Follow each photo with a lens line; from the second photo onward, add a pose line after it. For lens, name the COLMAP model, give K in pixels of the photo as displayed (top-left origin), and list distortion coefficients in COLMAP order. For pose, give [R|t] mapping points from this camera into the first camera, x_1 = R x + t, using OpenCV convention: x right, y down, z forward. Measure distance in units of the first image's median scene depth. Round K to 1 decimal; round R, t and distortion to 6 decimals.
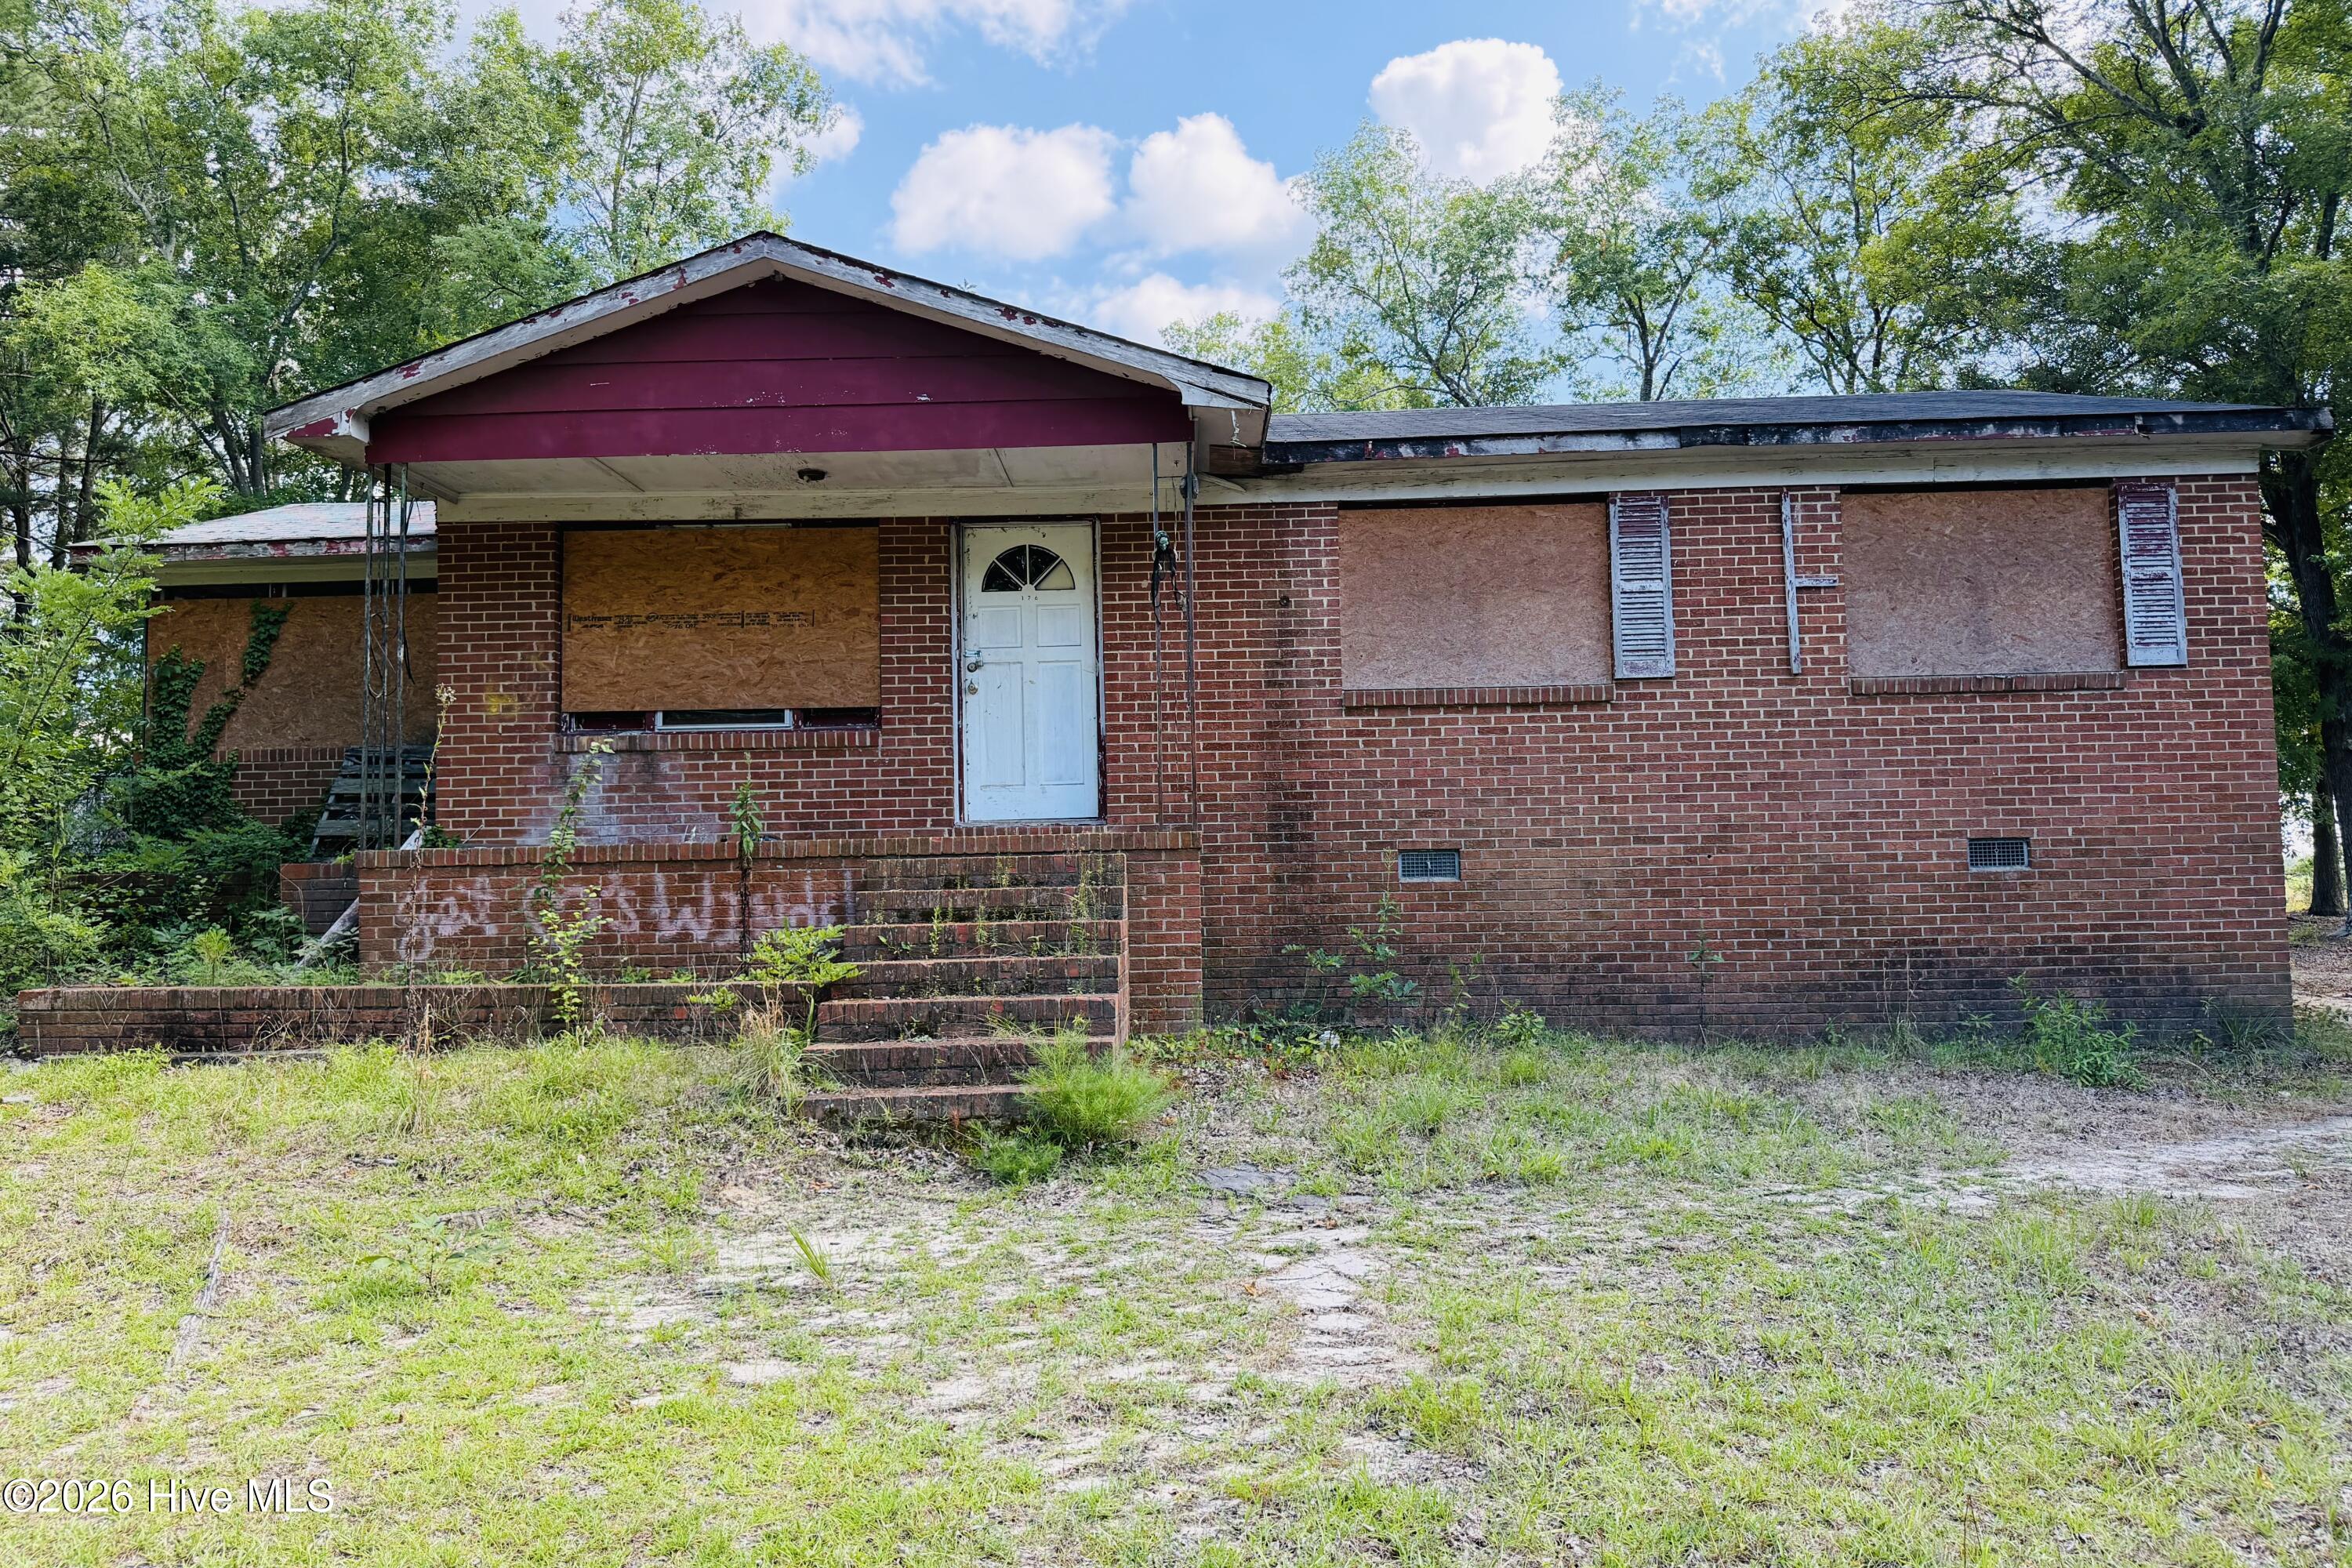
lens RADIAL K [[1595.2, 0, 1026.3], [0, 1595.2, 772.2], [0, 0, 1]] dist [0.182036, -0.040929]
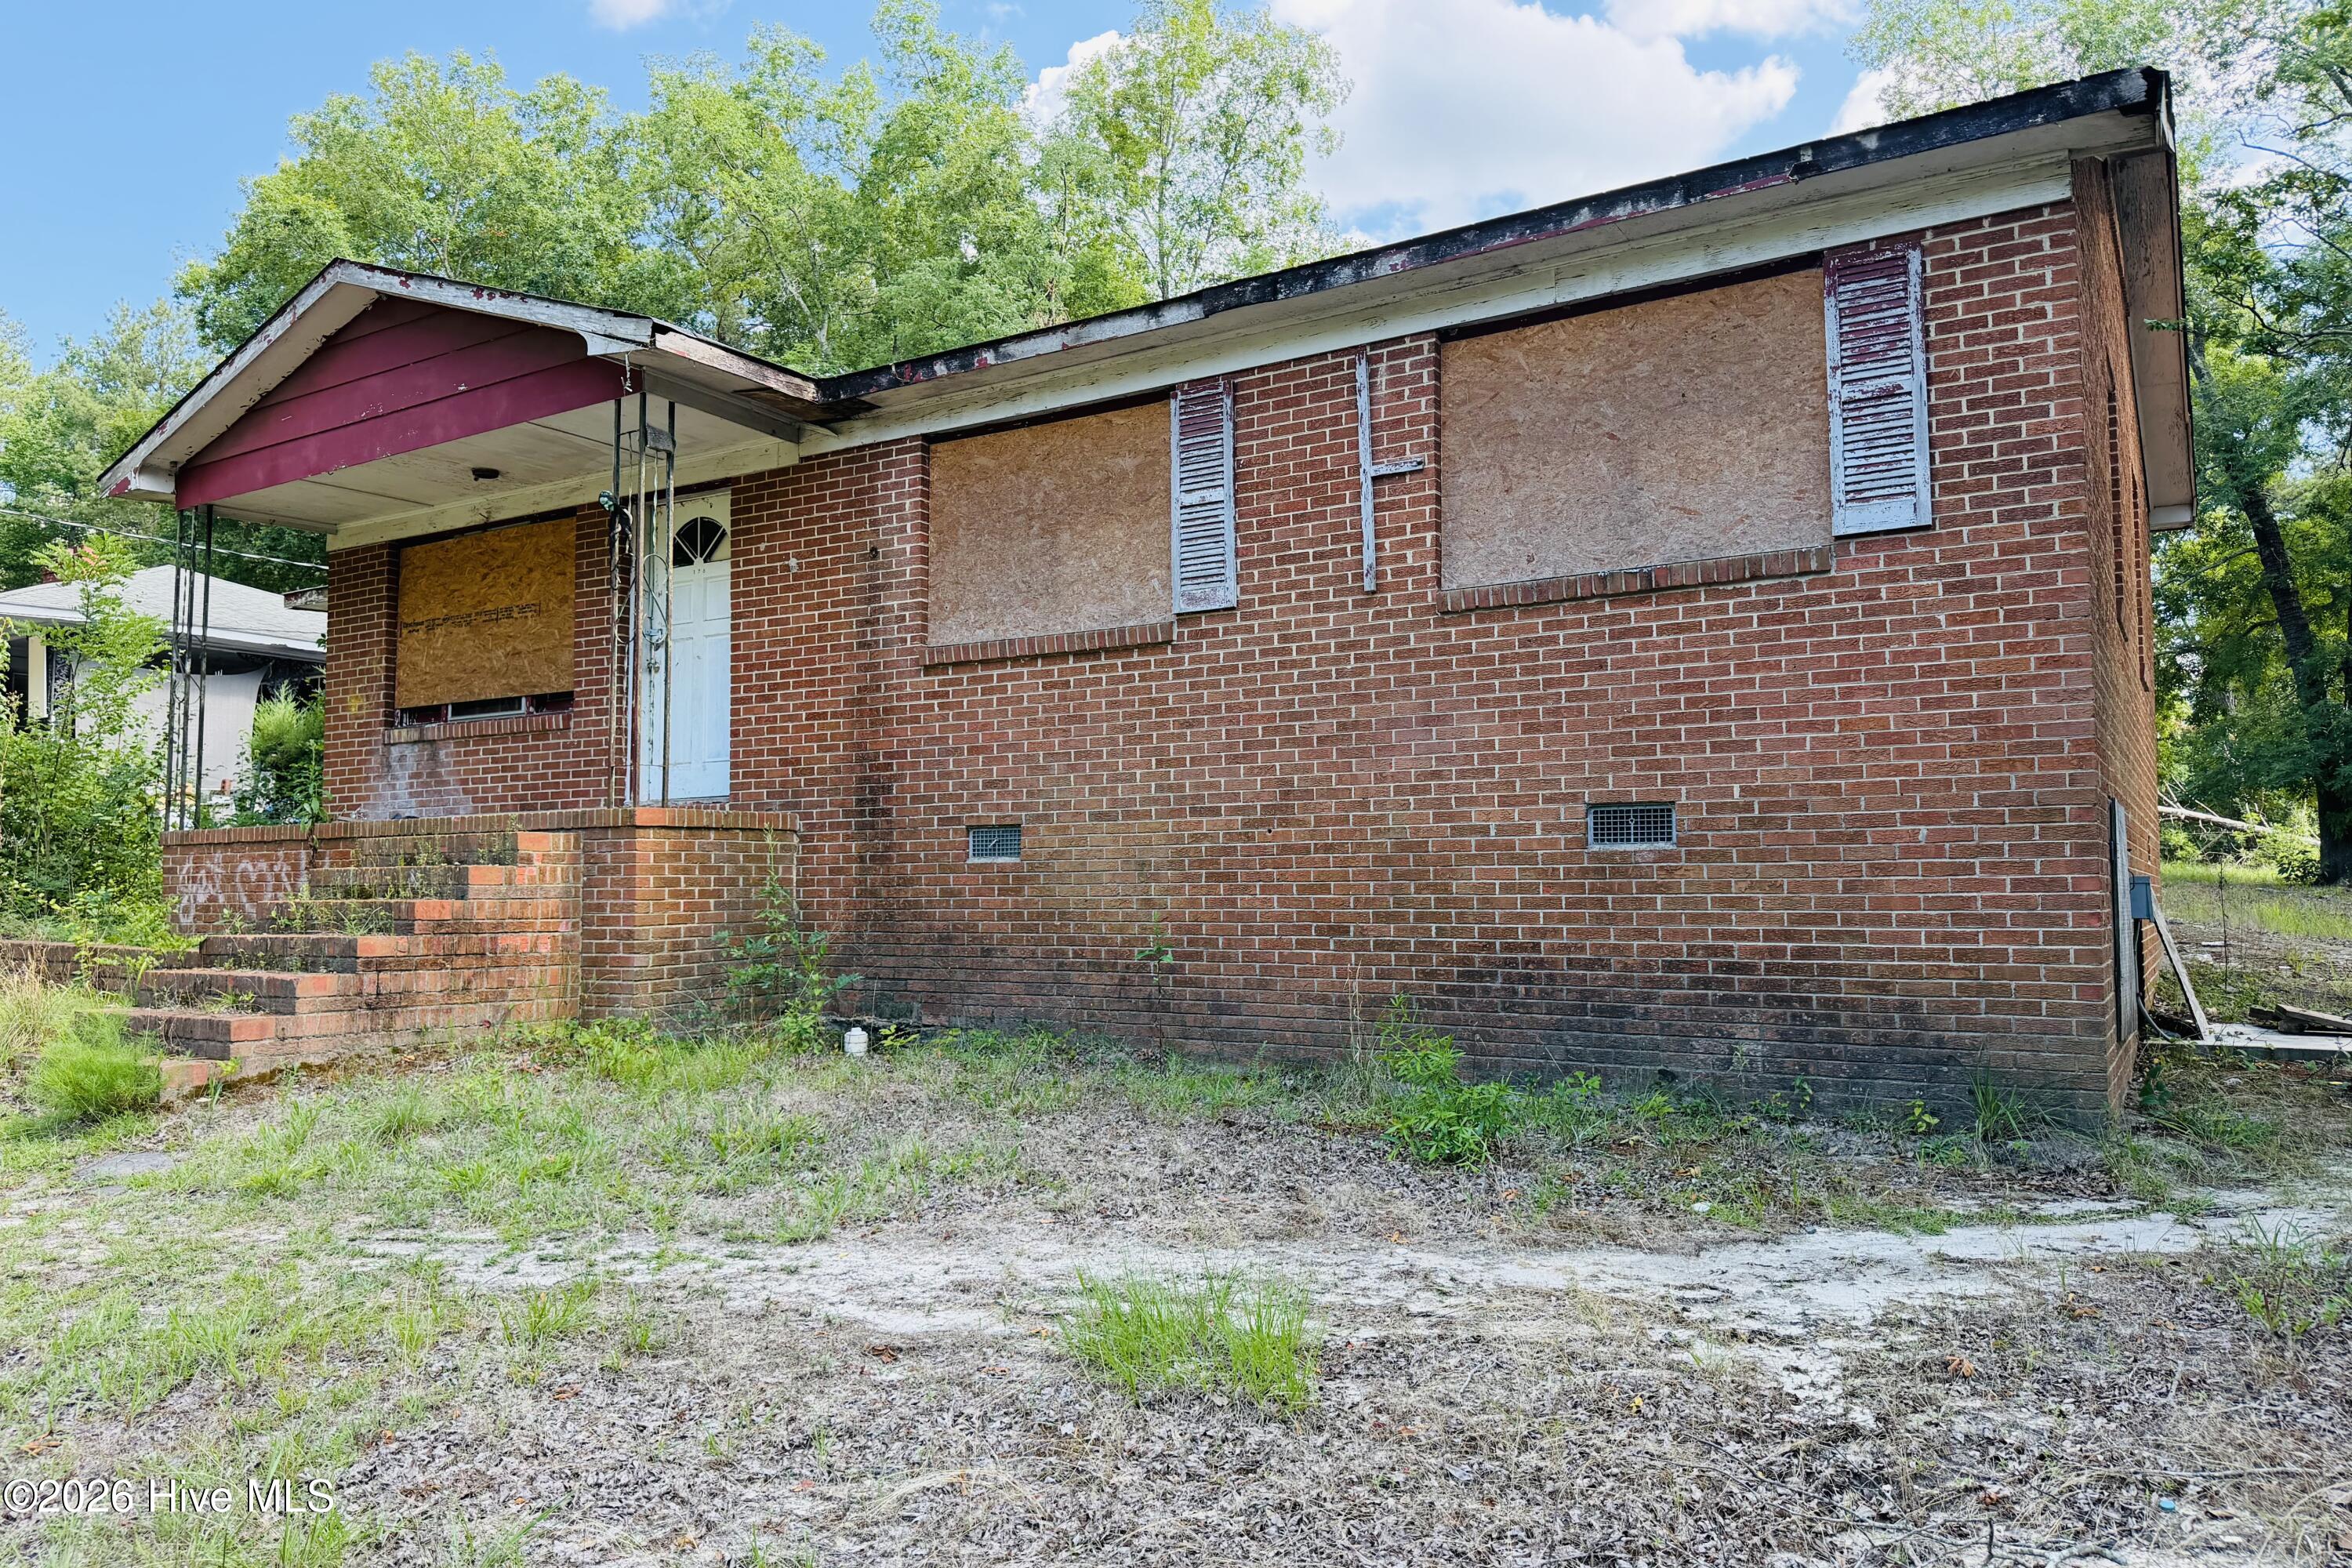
lens RADIAL K [[1595.2, 0, 1182.4], [0, 1595.2, 768.6], [0, 0, 1]] dist [0.182036, -0.040929]
pose [[0.826612, -0.023374, -0.562287, 0.807228], [0.023333, 0.999701, -0.007255, 0.025656], [0.562289, -0.007123, 0.826910, 0.342387]]
